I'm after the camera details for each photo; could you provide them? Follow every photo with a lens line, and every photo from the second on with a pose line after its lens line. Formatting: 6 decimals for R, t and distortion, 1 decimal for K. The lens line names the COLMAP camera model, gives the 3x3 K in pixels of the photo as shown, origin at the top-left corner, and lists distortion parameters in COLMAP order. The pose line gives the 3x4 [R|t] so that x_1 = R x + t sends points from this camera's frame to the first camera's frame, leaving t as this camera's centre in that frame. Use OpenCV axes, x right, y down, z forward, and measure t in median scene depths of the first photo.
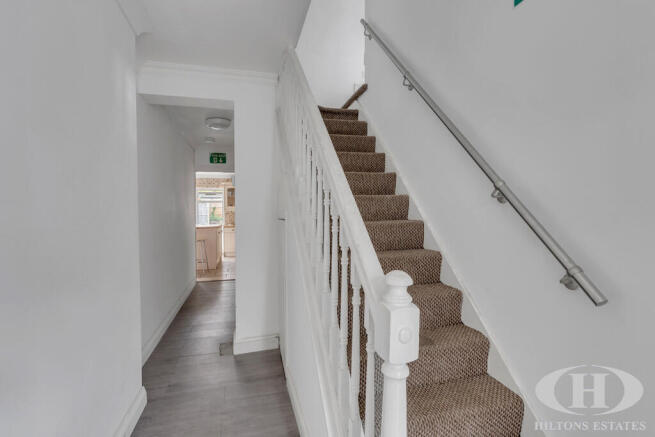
lens RADIAL K [[300.4, 0, 327.2], [0, 300.4, 216.7], [0, 0, 1]] dist [0.000170, 0.000001]
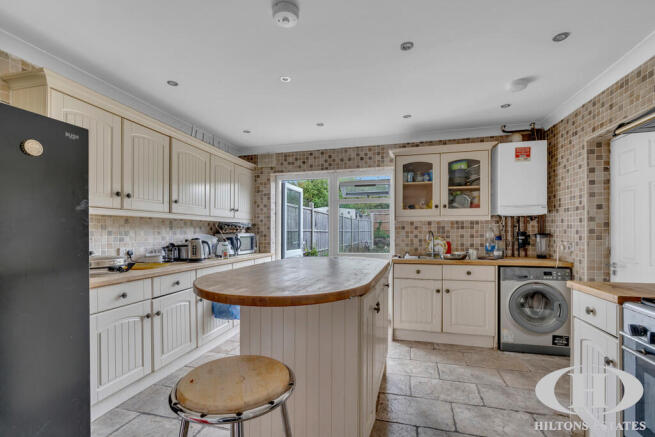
lens RADIAL K [[300.4, 0, 327.3], [0, 300.4, 224.8], [0, 0, 1]] dist [0.000170, 0.000001]
pose [[0.858115, -0.007193, -0.513408, -0.208856], [-0.006199, 0.999684, -0.024369, -0.003470], [0.513421, 0.024094, 0.857799, 0.593946]]
